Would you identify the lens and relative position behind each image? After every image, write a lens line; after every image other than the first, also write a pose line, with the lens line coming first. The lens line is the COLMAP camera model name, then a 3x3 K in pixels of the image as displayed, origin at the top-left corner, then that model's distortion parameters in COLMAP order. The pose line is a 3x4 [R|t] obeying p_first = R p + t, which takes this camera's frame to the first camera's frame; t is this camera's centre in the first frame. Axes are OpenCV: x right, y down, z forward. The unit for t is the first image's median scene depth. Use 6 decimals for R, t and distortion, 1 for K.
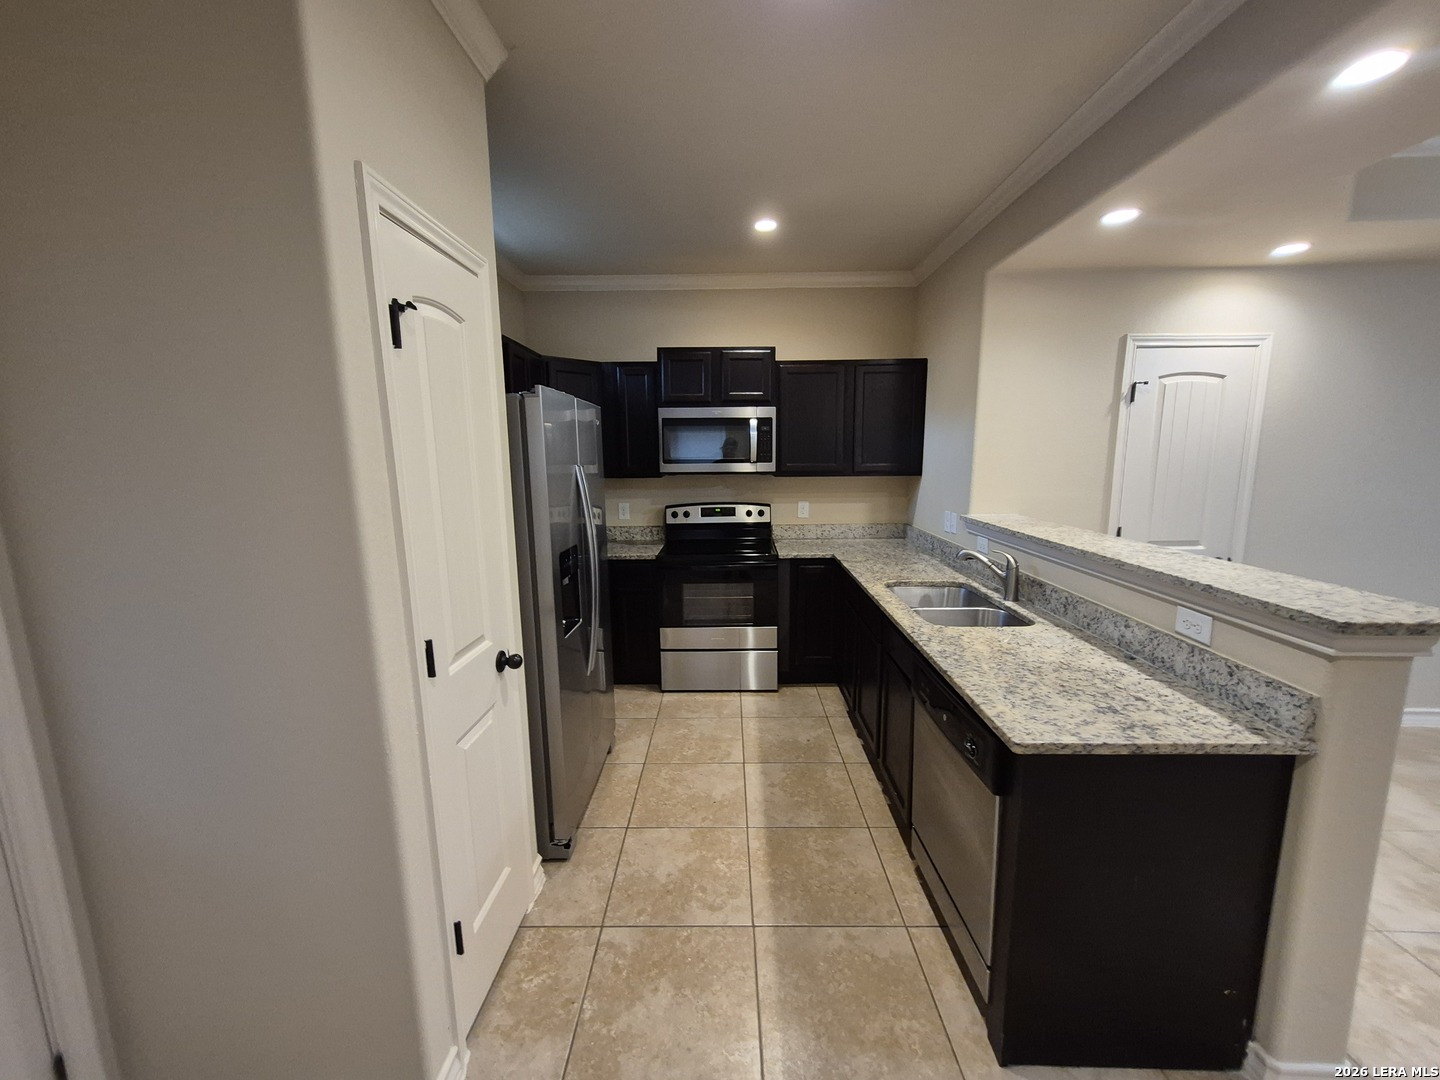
lens RADIAL K [[574.9, 0, 714.5], [0, 574.9, 549.0], [0, 0, 1]] dist [0.002790, 0.000318]
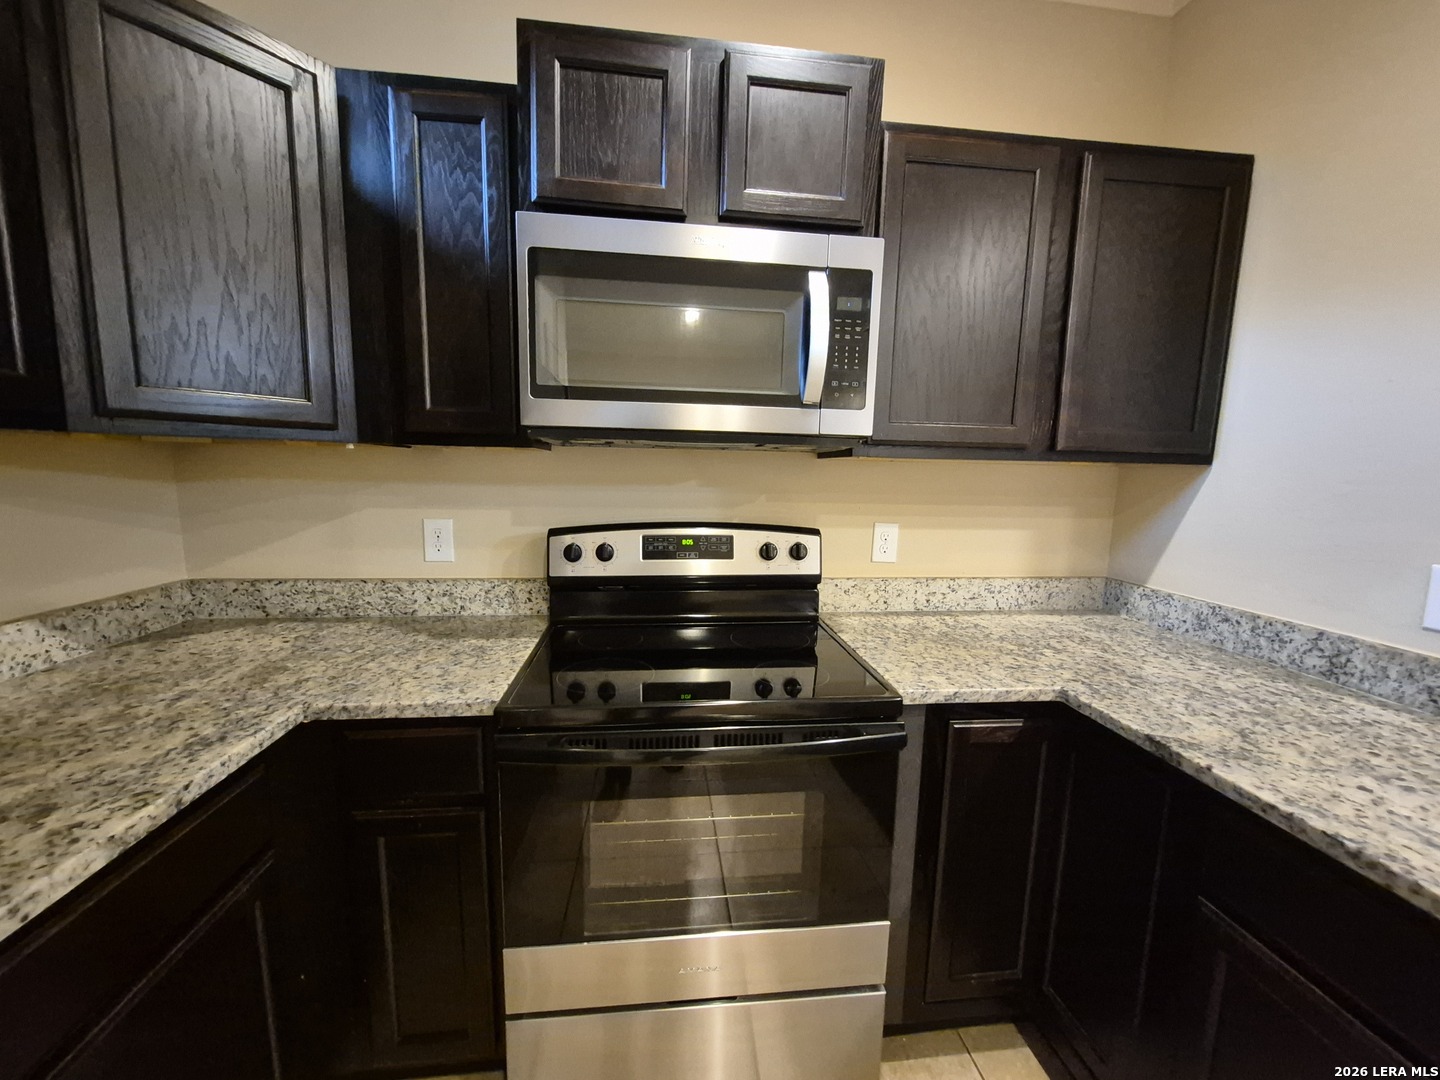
lens RADIAL K [[574.9, 0, 714.5], [0, 574.9, 549.0], [0, 0, 1]] dist [0.002790, 0.000318]
pose [[0.989427, 0.011872, 0.144543, -0.032166], [-0.007706, 0.999540, -0.029346, -0.052675], [-0.144824, 0.027922, 0.989063, 0.622139]]
